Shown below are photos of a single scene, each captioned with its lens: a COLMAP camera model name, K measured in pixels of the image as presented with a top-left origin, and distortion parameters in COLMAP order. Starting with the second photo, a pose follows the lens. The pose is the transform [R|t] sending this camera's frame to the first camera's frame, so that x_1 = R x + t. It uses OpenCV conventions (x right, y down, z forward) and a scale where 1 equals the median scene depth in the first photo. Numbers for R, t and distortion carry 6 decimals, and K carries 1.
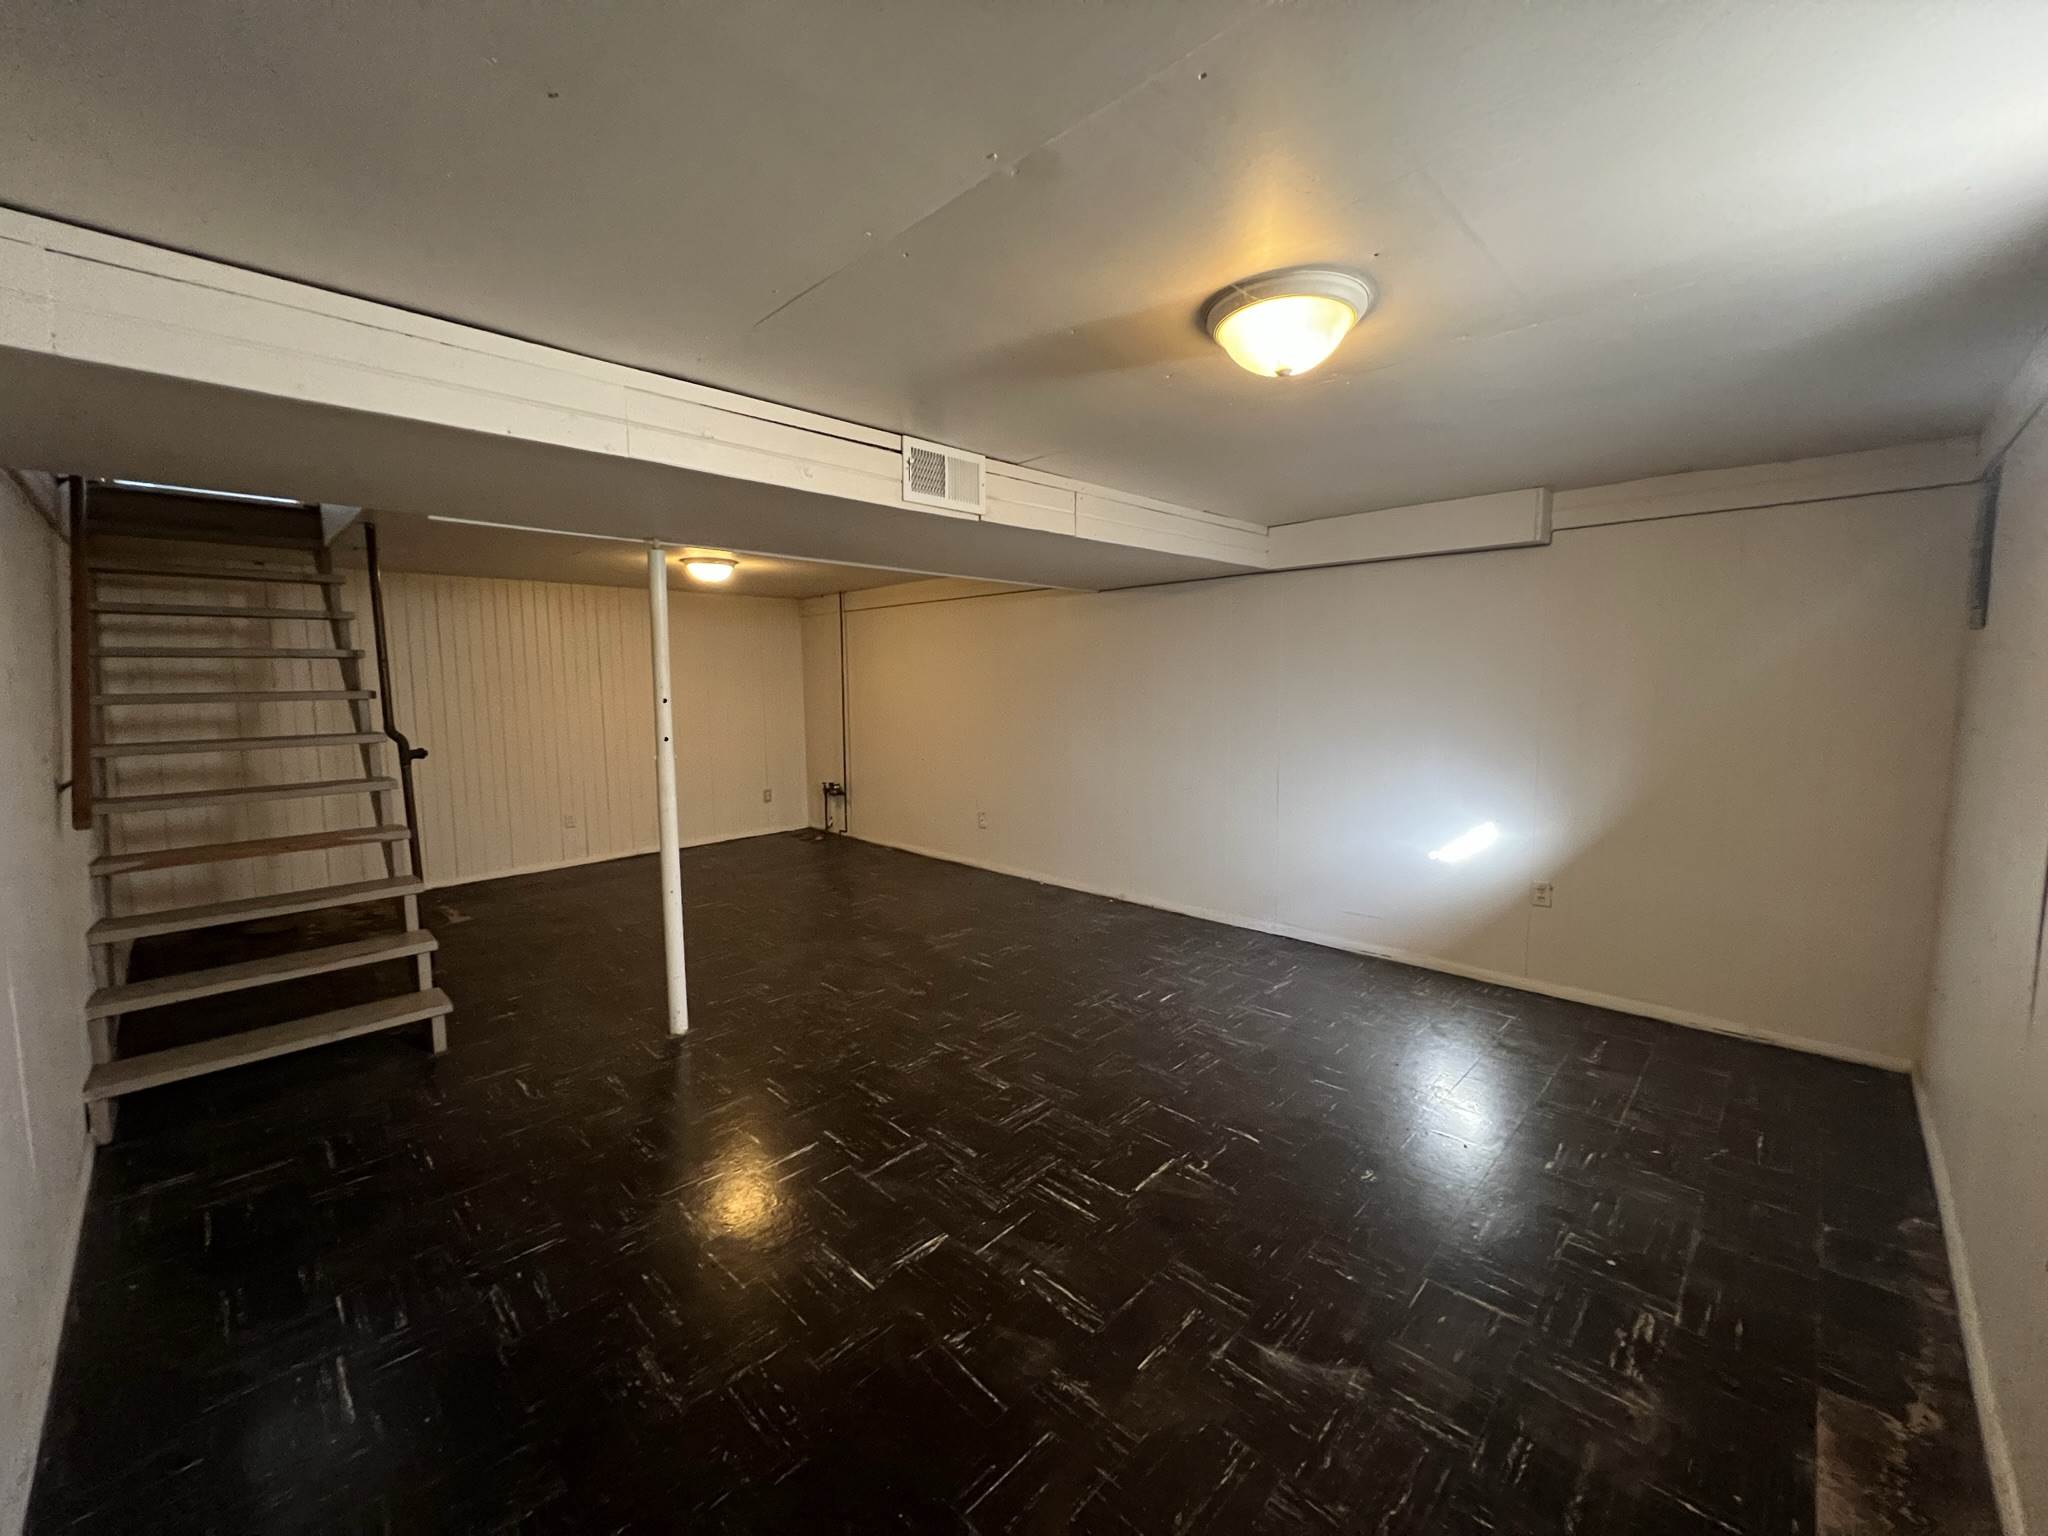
lens RADIAL K [[817.1, 0, 1025.0], [0, 817.1, 764.3], [0, 0, 1]] dist [-0.002615, 0.000860]
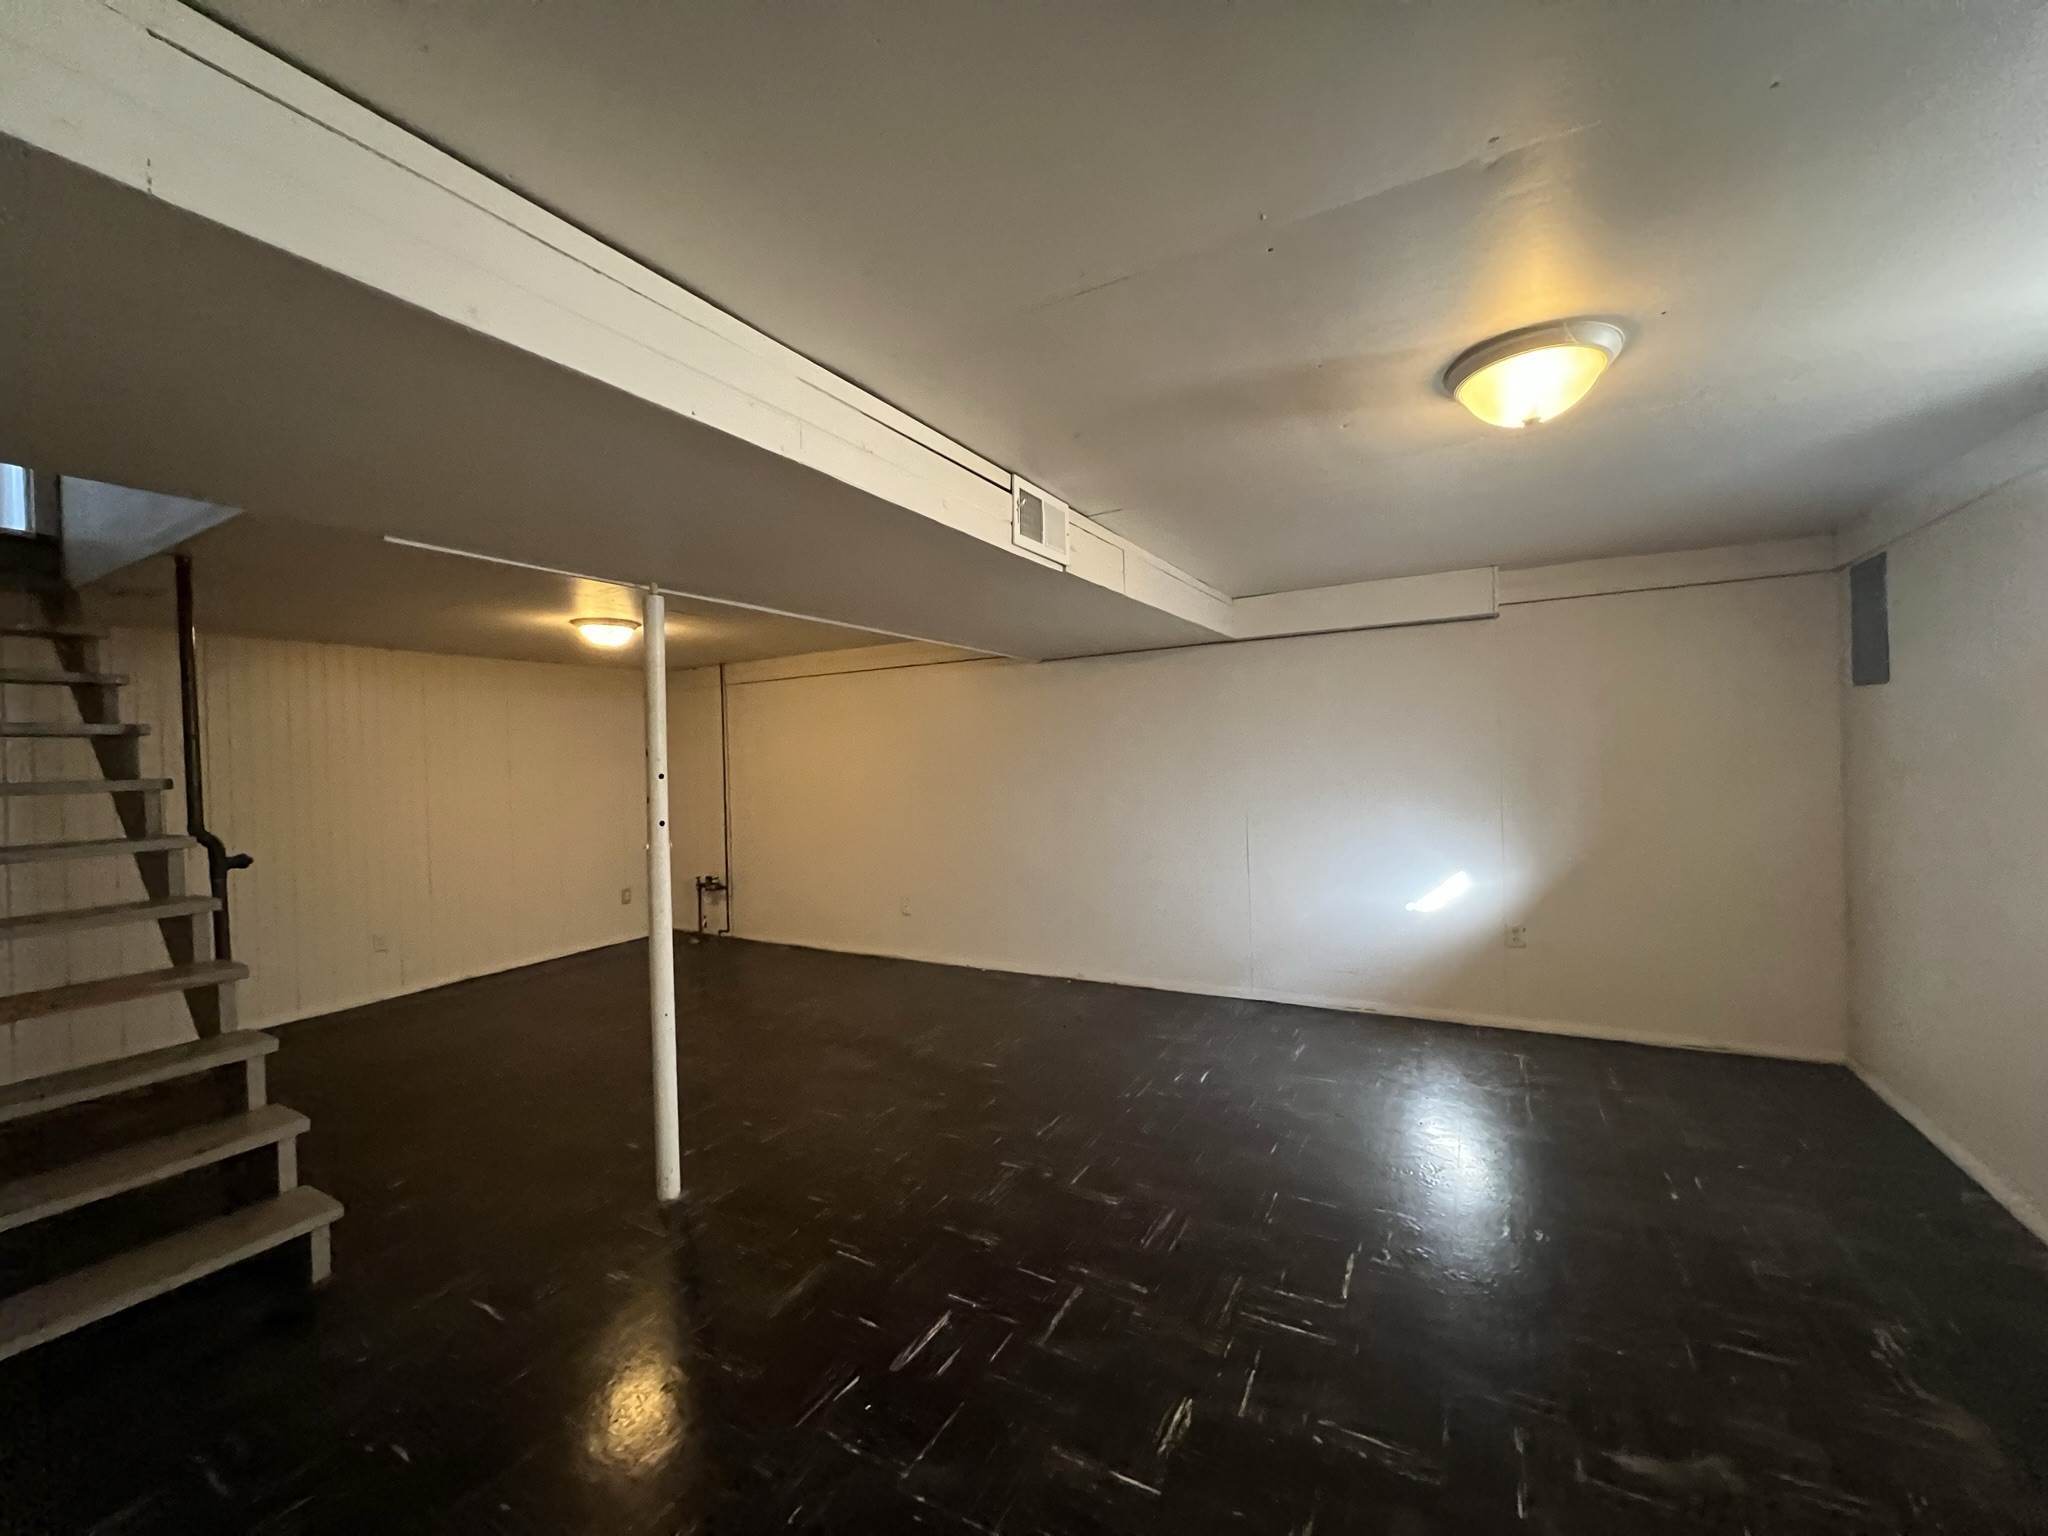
lens RADIAL K [[817.1, 0, 1024.8], [0, 817.1, 764.3], [0, 0, 1]] dist [-0.002615, 0.000860]
pose [[0.965605, -0.022934, 0.258999, -0.265482], [0.049066, 0.994278, -0.094888, 0.004871], [-0.255341, 0.104332, 0.961205, 0.106266]]
